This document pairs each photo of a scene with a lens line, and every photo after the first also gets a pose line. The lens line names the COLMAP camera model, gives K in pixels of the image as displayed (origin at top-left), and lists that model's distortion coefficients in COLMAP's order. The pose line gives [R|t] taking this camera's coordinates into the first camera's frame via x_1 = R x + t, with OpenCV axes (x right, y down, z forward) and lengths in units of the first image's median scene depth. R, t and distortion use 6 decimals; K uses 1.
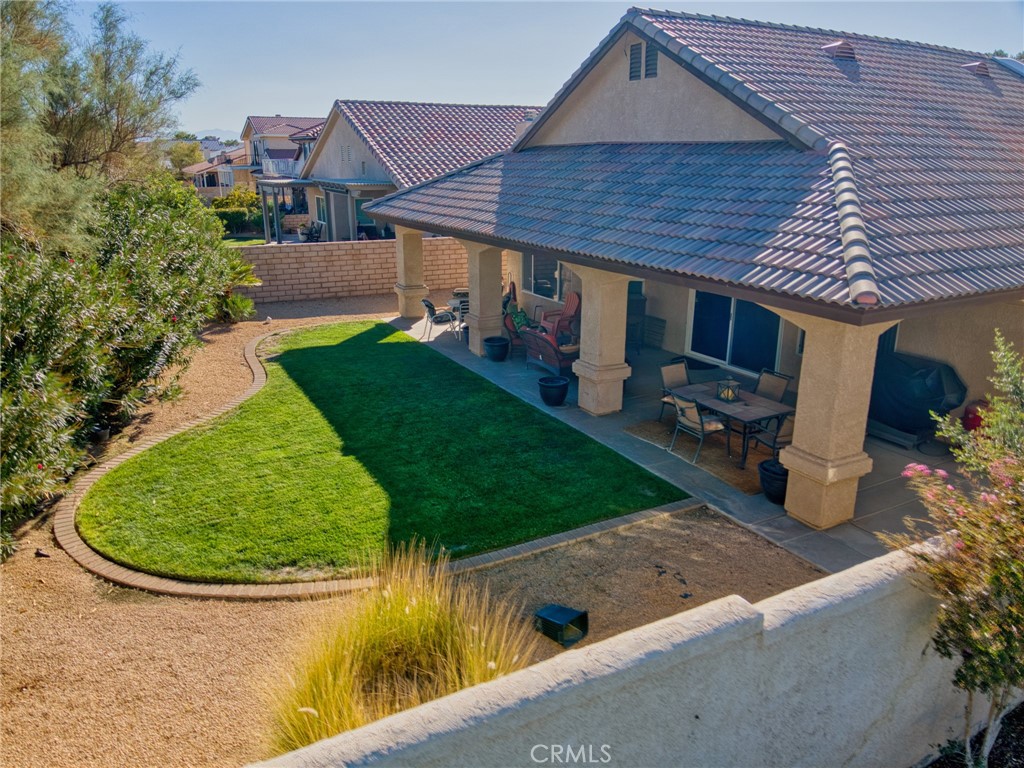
lens RADIAL K [[750.5, 0, 512.0], [0, 750.5, 384.0], [0, 0, 1]] dist [0.136158, -0.264938]
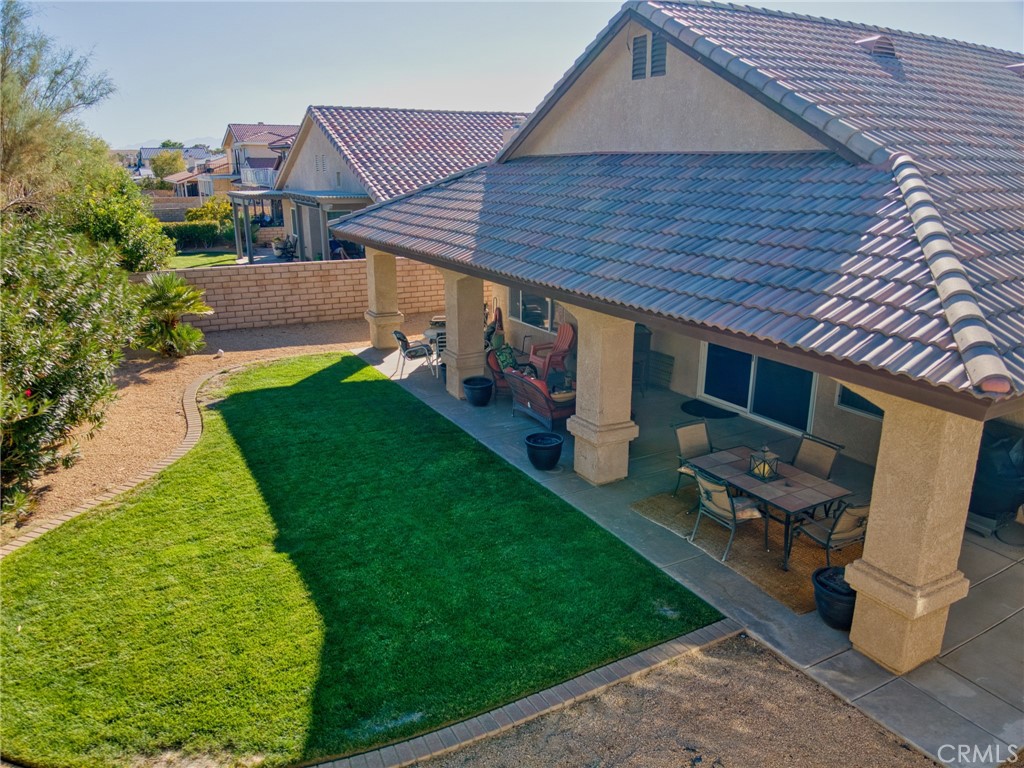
lens RADIAL K [[750.5, 0, 512.0], [0, 750.5, 384.0], [0, 0, 1]] dist [0.136158, -0.264938]
pose [[0.999949, -0.003829, 0.009386, 0.013935], [0.003915, 0.999950, -0.009161, -0.064263], [-0.009351, 0.009197, 0.999914, 0.191235]]
